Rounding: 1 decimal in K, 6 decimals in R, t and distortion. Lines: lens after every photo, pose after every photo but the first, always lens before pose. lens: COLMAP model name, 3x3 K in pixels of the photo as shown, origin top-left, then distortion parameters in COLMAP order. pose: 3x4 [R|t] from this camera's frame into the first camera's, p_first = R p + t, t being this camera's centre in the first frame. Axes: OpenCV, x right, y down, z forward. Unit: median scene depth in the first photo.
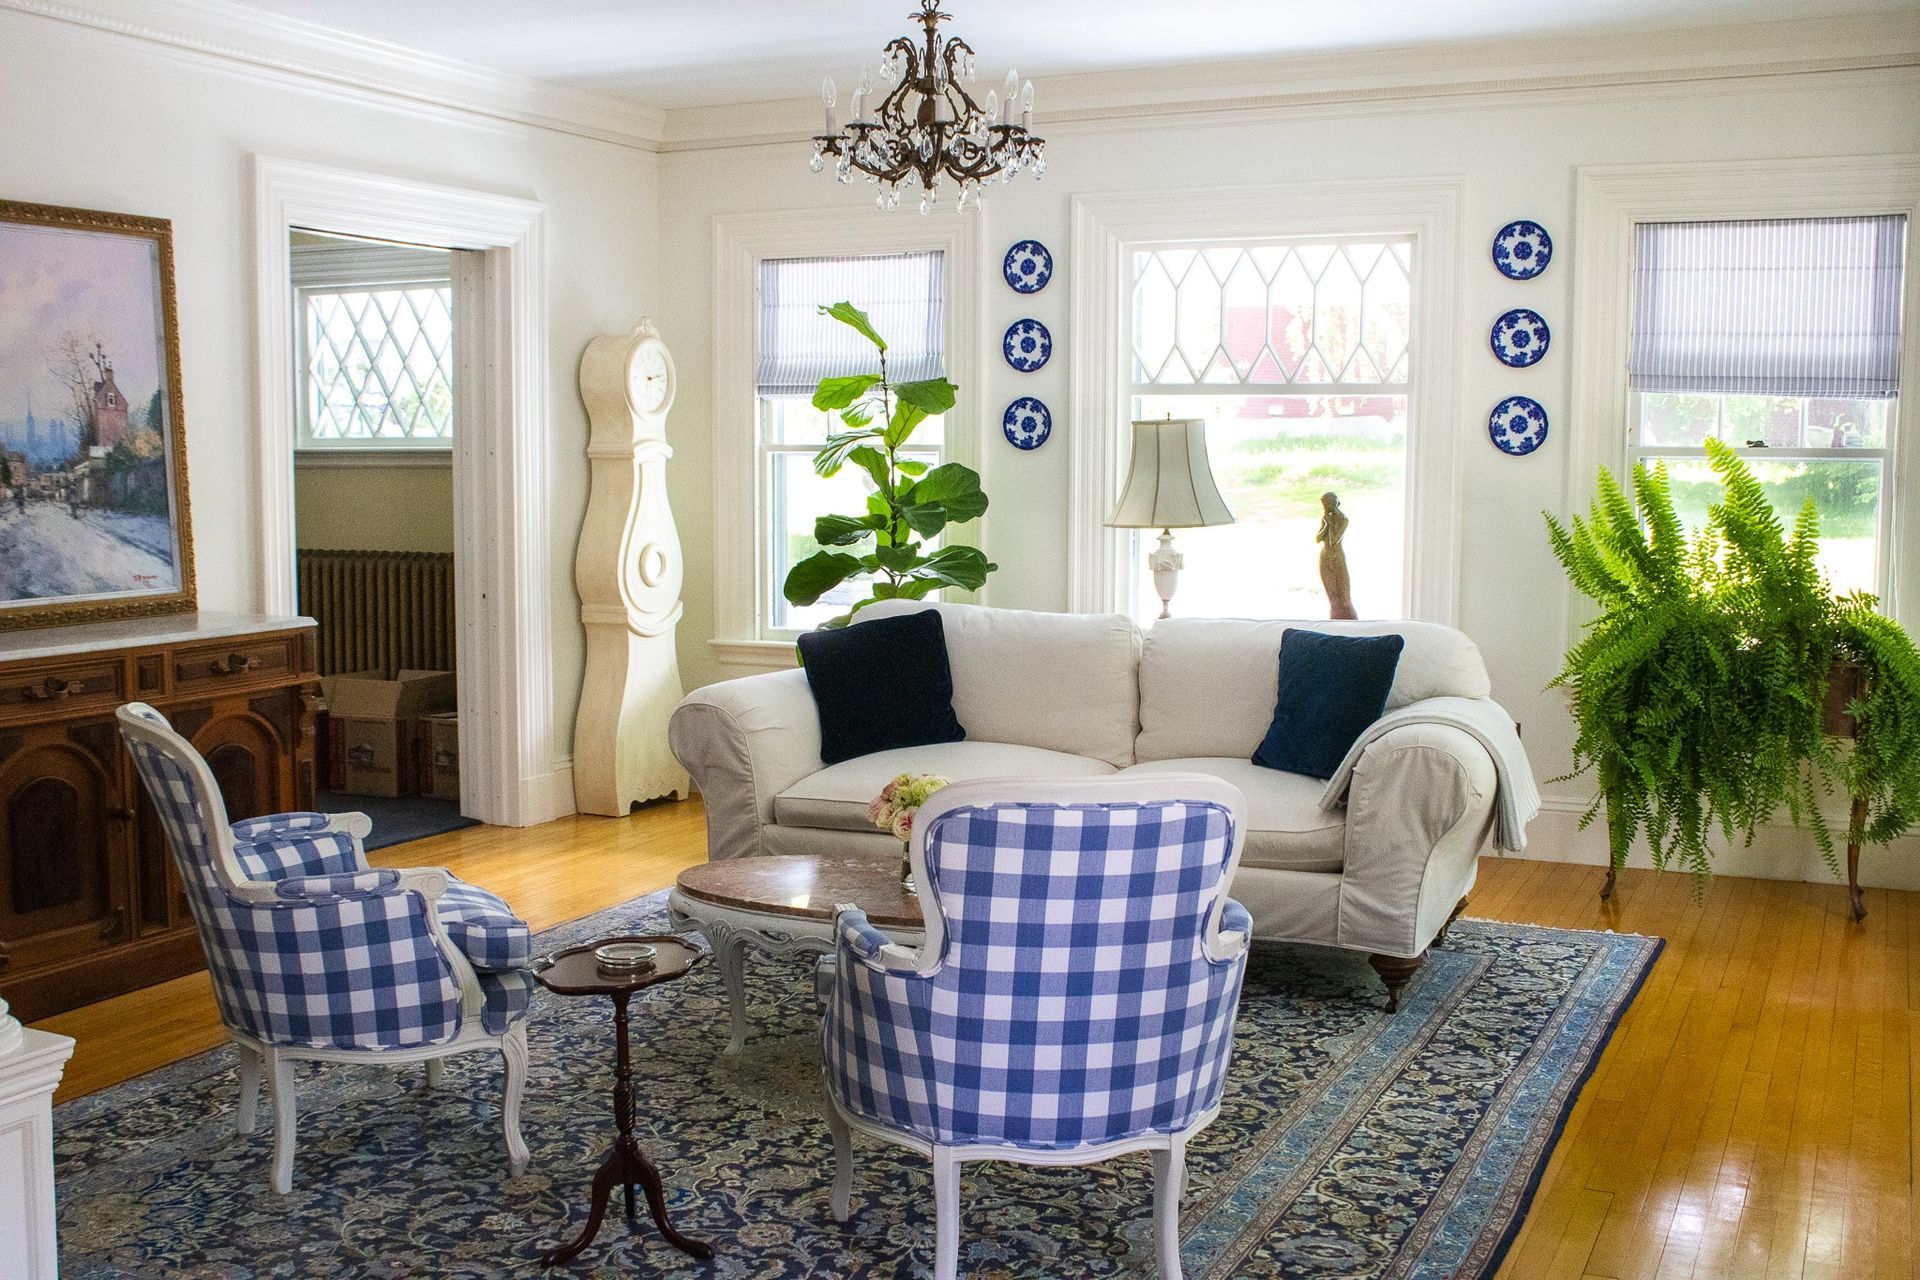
lens RADIAL K [[1878.5, 0, 960.0], [0, 1878.5, 640.0], [0, 0, 1]] dist [-0.050690, 0.012654]
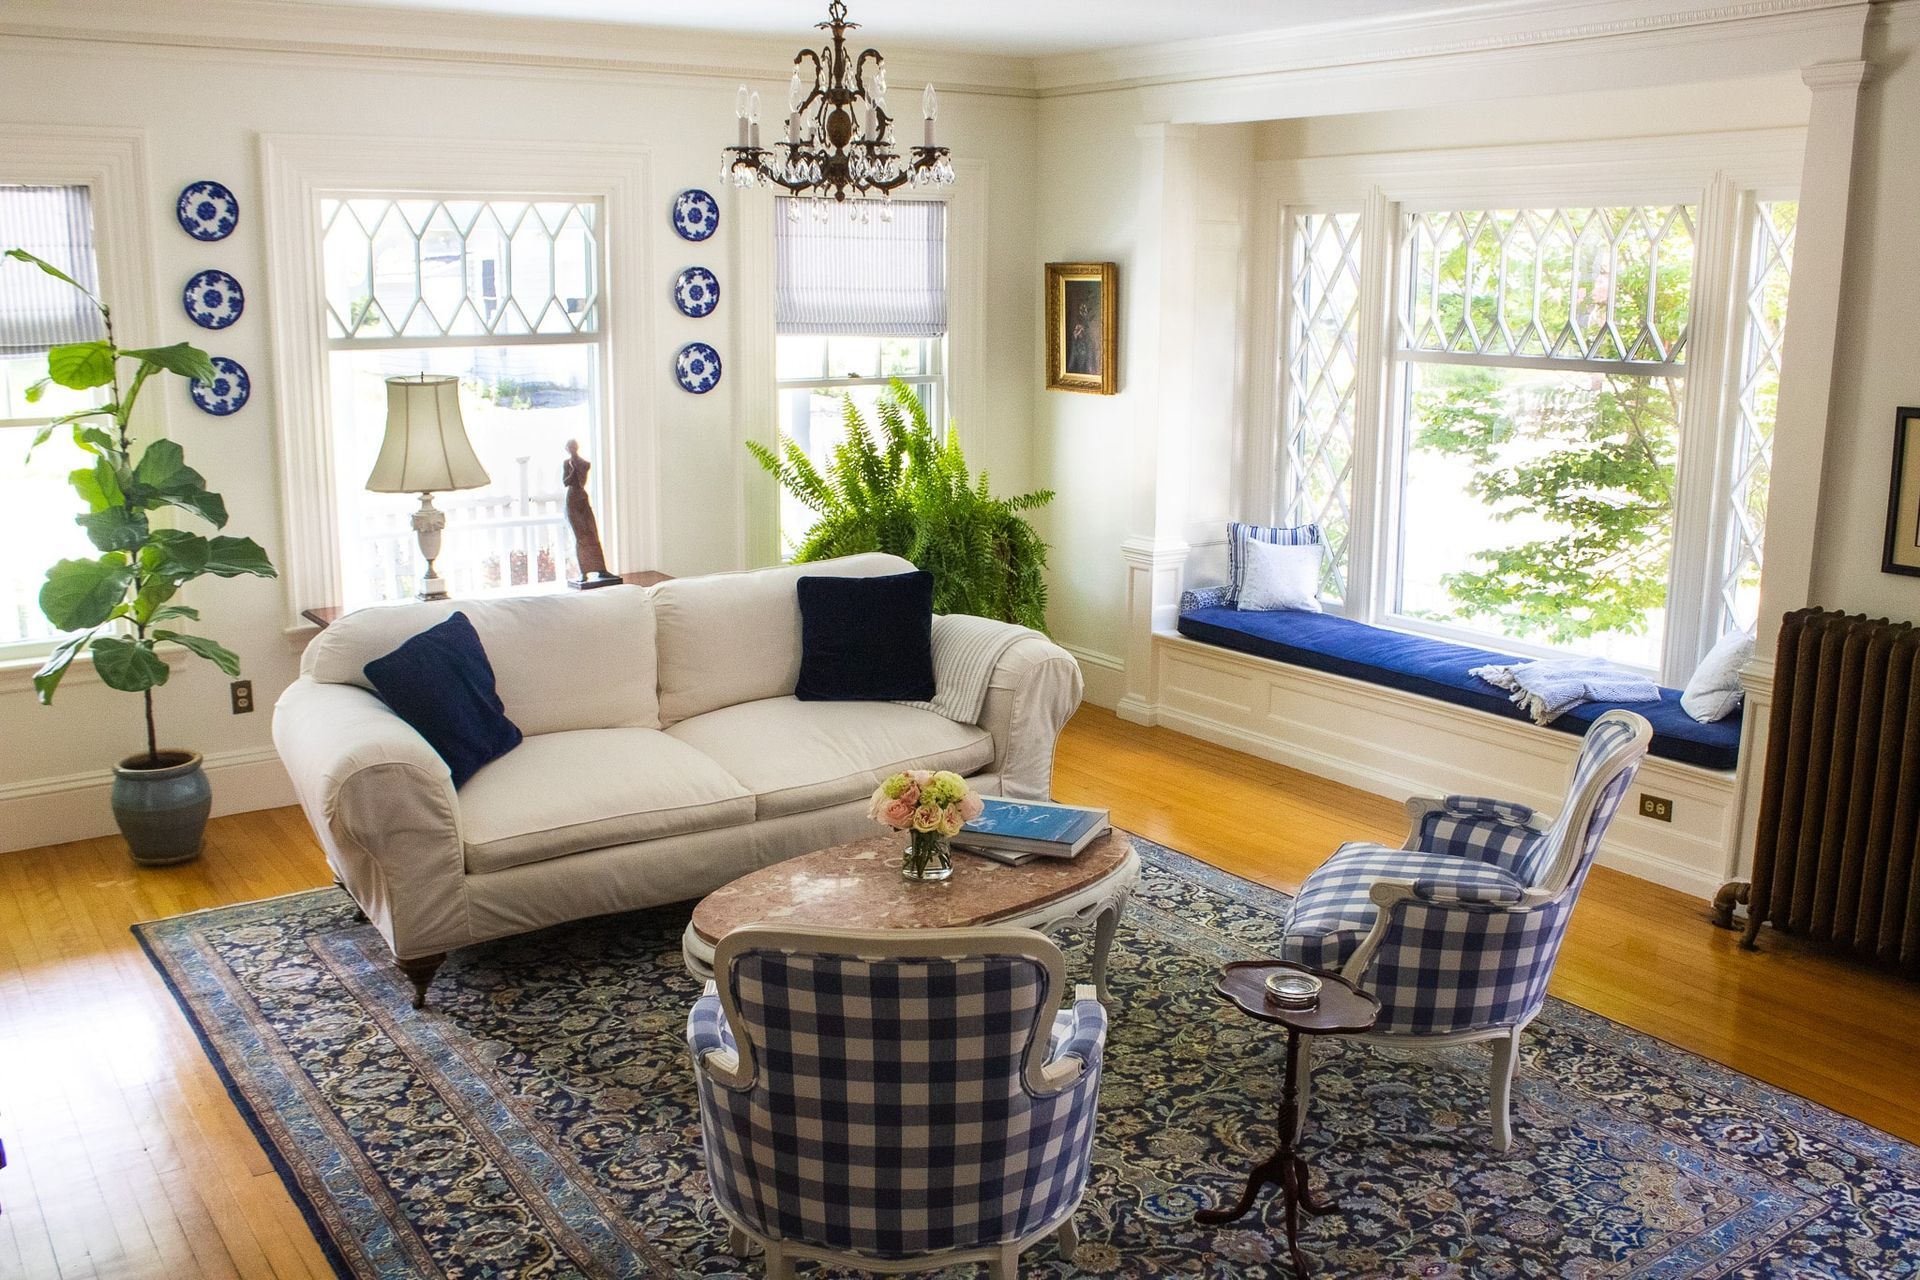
lens RADIAL K [[1668.6, 0, 960.0], [0, 1668.6, 640.0], [0, 0, 1]] dist [-0.133266, 0.156368]
pose [[0.552822, -0.176424, 0.814410, -0.474937], [0.095280, 0.984304, 0.148552, -0.086237], [-0.827835, -0.004525, 0.560954, 0.292044]]
